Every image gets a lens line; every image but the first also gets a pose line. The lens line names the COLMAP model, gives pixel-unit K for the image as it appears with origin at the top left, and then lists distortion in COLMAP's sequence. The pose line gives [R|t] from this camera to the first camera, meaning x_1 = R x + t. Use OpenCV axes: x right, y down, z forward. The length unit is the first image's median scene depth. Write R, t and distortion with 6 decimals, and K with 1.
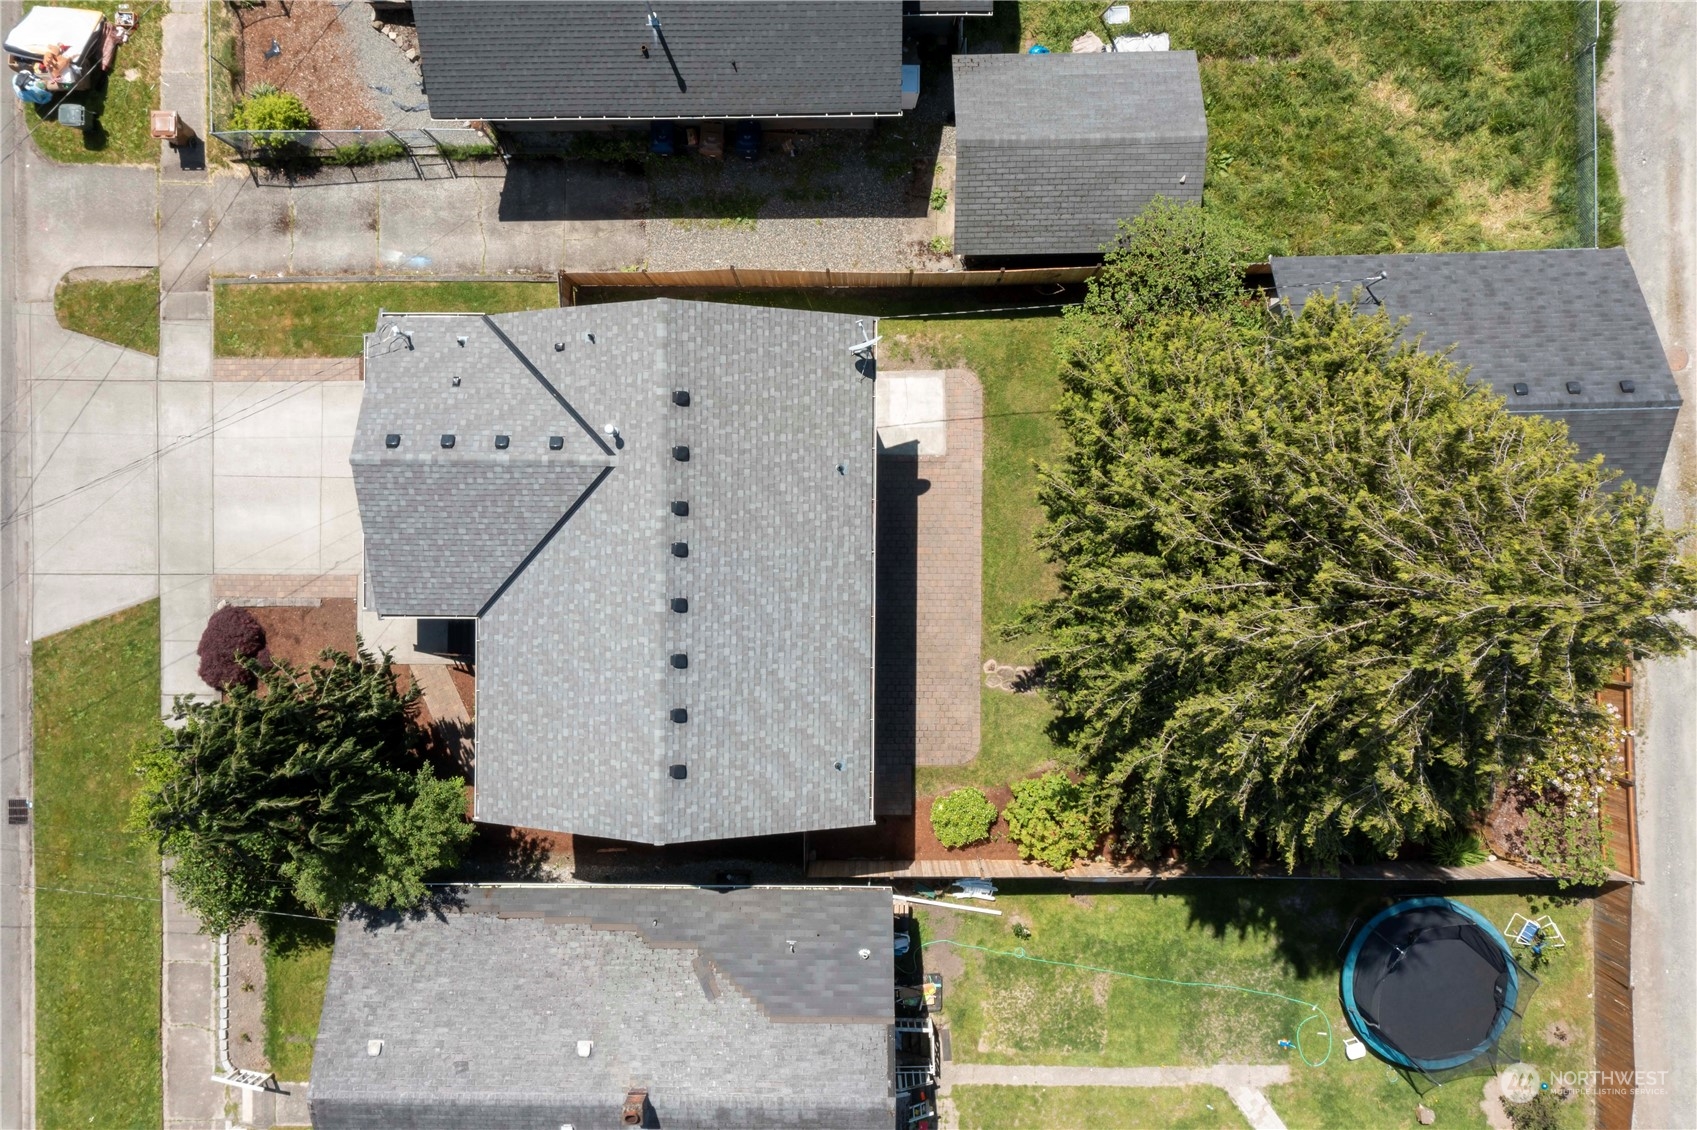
lens RADIAL K [[1363.9, 0, 848.5], [0, 1363.9, 565.0], [0, 0, 1]] dist [0.004058, -0.000263]
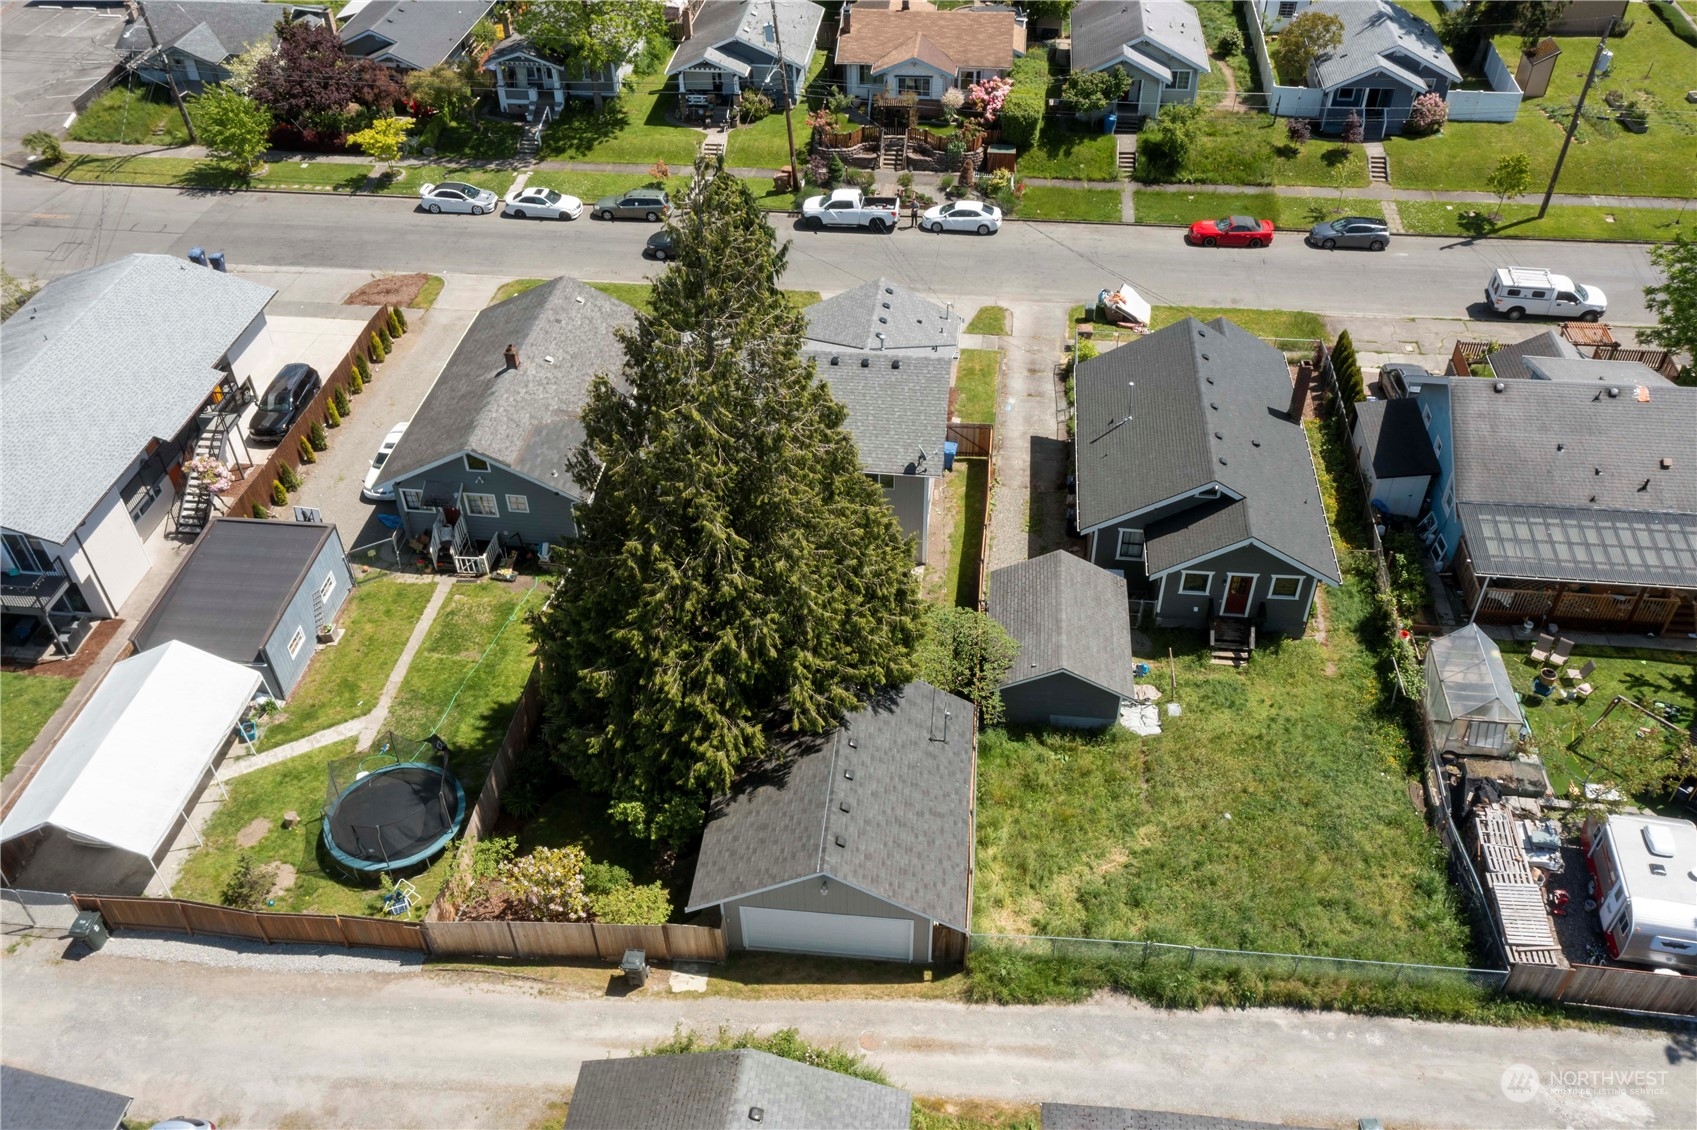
lens RADIAL K [[1363.9, 0, 848.5], [0, 1363.9, 565.0], [0, 0, 1]] dist [0.004058, -0.000263]
pose [[-0.117101, 0.666863, -0.735922, 1.122094], [-0.993074, -0.071480, 0.093247, -0.200907], [0.009580, 0.741744, 0.670614, -0.002467]]
